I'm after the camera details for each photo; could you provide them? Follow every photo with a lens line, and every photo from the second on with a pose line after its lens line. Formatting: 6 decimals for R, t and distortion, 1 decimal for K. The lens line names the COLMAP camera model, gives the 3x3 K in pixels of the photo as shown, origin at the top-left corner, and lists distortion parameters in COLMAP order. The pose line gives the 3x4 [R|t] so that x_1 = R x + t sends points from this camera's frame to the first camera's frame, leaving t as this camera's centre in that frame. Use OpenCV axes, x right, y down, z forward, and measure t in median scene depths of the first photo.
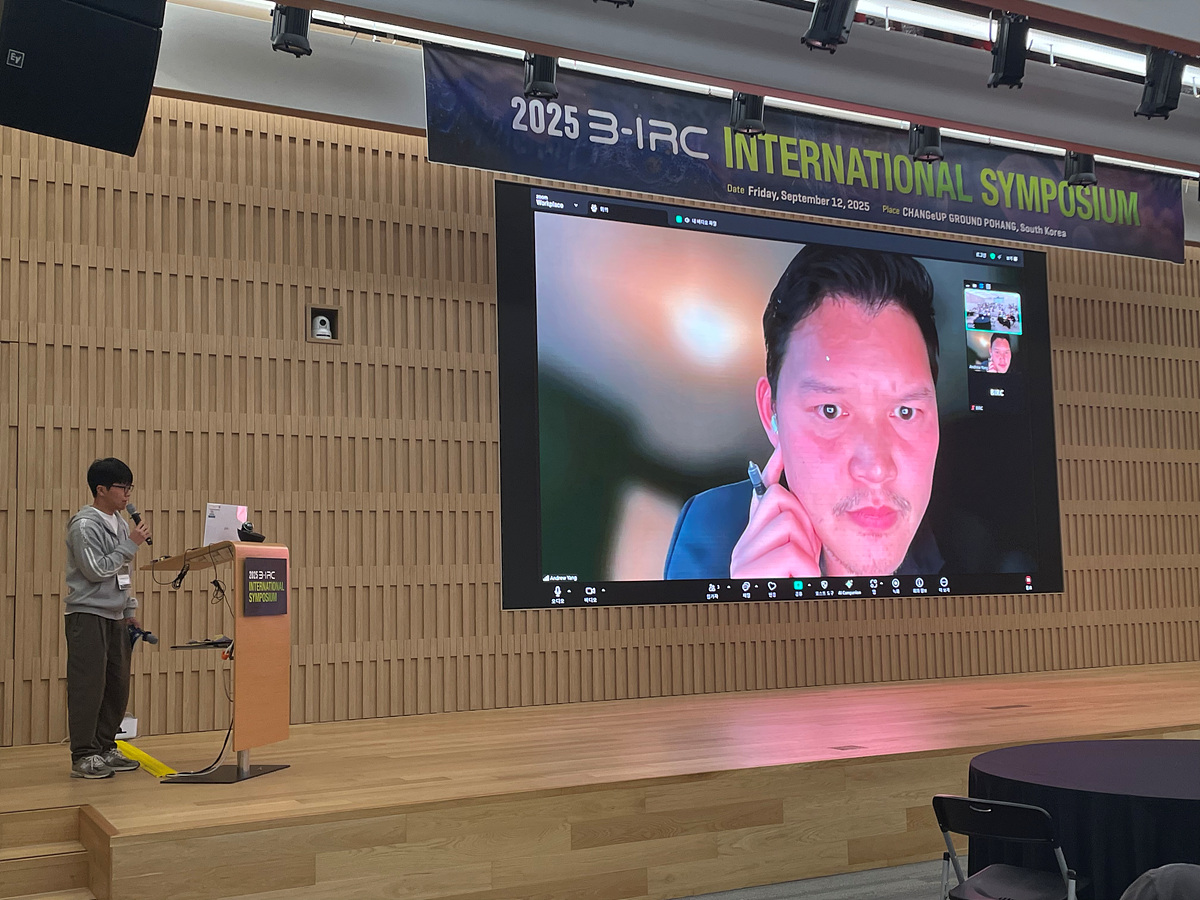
lens RADIAL K [[1334.2, 0, 604.7], [0, 1334.2, 475.5], [0, 0, 1]] dist [0.074459, -0.029103]
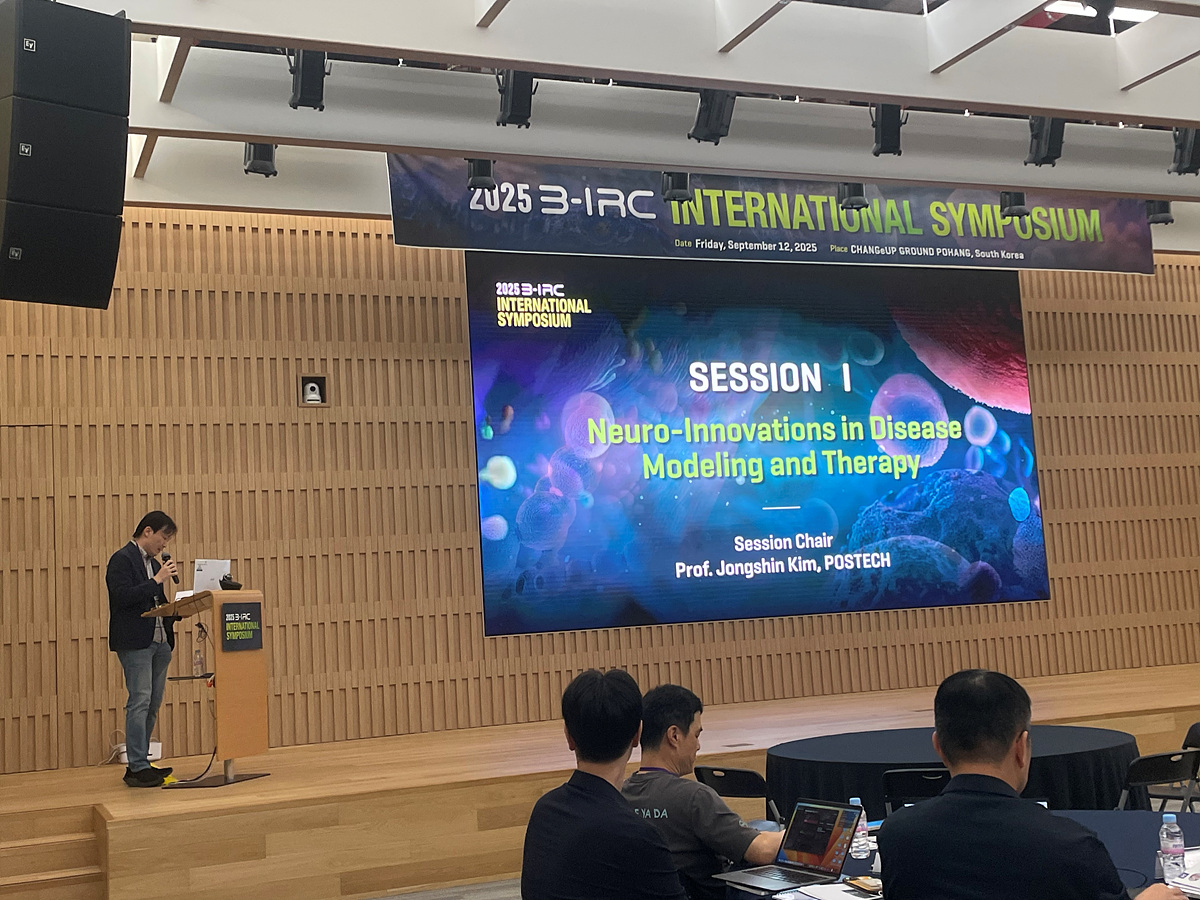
lens RADIAL K [[1504.7, 0, 595.5], [0, 1504.7, 434.5], [0, 0, 1]] dist [0.142682, -0.370124]
pose [[0.993938, -0.049622, -0.098110, 0.141955], [0.046599, 0.998373, -0.032862, -0.020839], [0.099581, 0.028091, 0.994633, -0.233095]]
